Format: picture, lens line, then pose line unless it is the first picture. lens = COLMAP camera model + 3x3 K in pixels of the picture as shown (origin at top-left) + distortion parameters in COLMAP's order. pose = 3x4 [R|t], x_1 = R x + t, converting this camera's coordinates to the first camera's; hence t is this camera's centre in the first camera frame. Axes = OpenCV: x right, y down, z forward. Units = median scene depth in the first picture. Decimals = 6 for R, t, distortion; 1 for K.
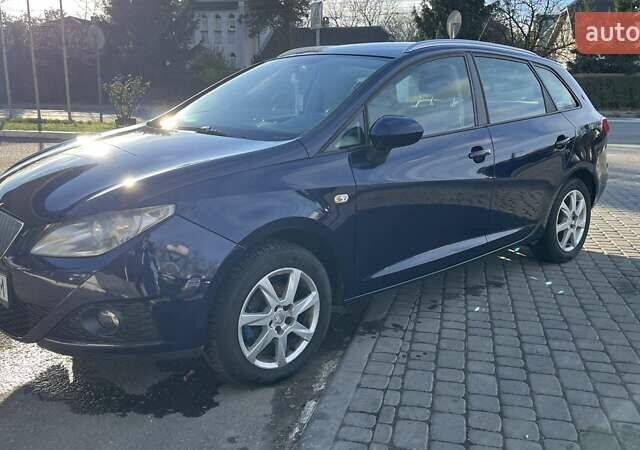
lens RADIAL K [[576.7, 0, 320.6], [0, 576.7, 226.8], [0, 0, 1]] dist [0.021002, 0.013834]
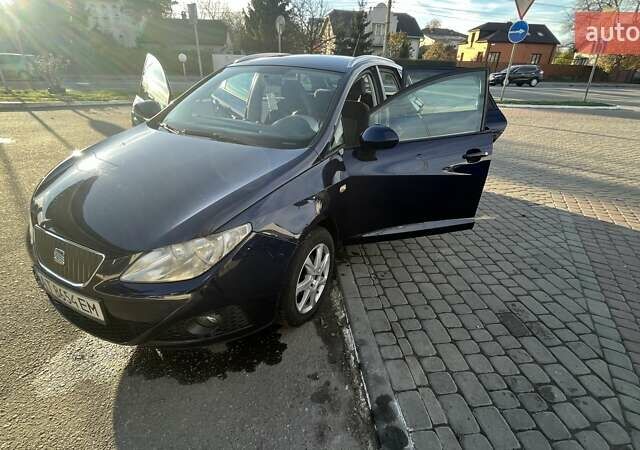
lens RADIAL K [[313.2, 0, 319.0], [0, 313.2, 225.7], [0, 0, 1]] dist [0.002949, 0.000095]
pose [[0.939353, -0.146256, 0.310202, -0.305345], [0.067866, 0.965892, 0.249893, -0.178652], [-0.336170, -0.213686, 0.917239, 0.329886]]
